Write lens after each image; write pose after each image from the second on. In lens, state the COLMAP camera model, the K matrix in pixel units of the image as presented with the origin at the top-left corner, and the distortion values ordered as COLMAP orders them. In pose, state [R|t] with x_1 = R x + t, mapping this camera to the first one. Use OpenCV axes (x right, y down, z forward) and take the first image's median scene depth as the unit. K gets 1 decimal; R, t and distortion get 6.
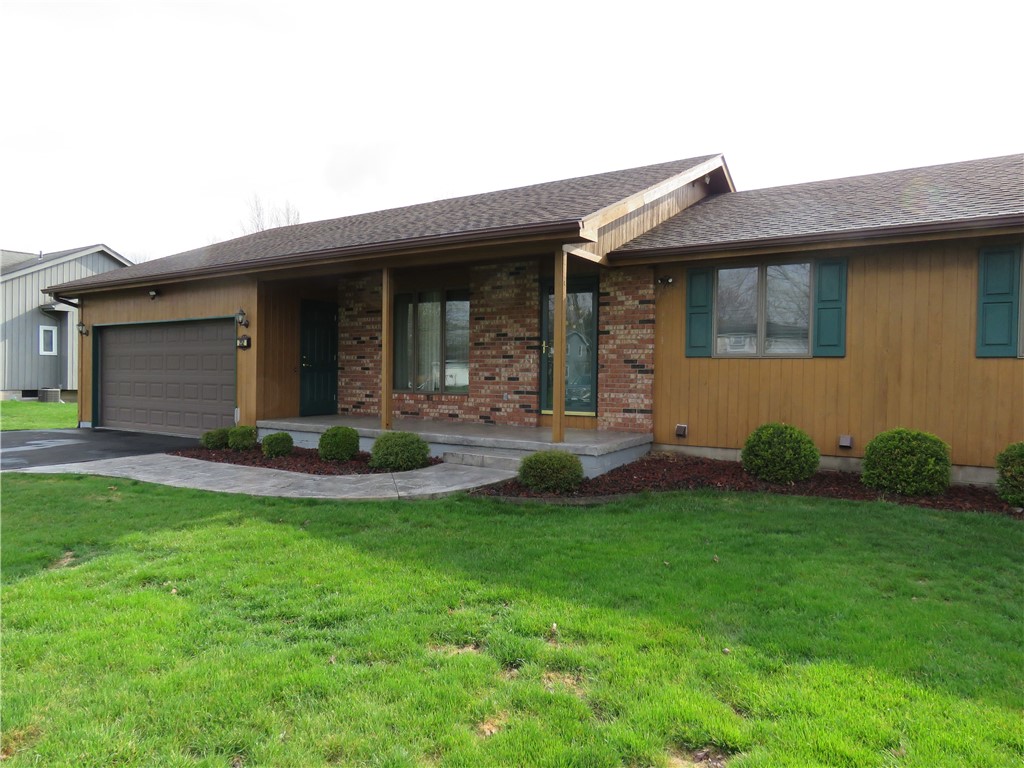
lens RADIAL K [[650.3, 0, 512.4], [0, 650.3, 384.3], [0, 0, 1]] dist [0.000247, -0.002549]
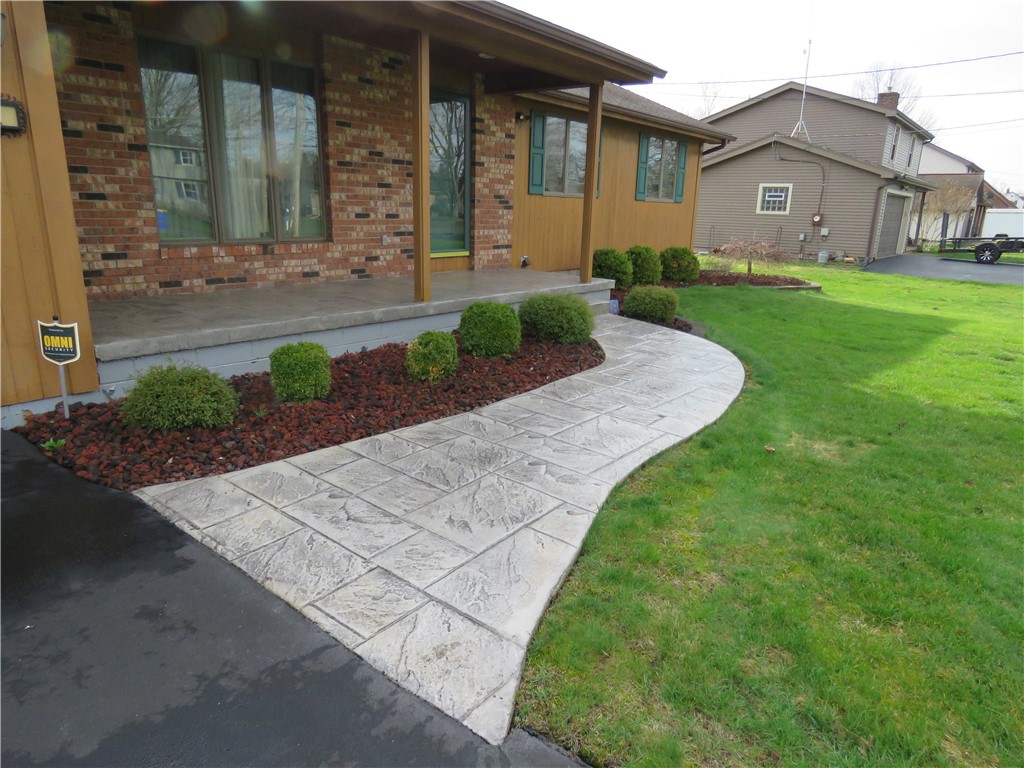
lens RADIAL K [[650.3, 0, 512.5], [0, 650.3, 381.9], [0, 0, 1]] dist [0.000247, -0.002549]
pose [[0.135837, -0.271911, 0.952687, -0.757364], [-0.016000, 0.960873, 0.276528, -0.034336], [-0.990602, -0.052806, 0.126172, 0.744884]]
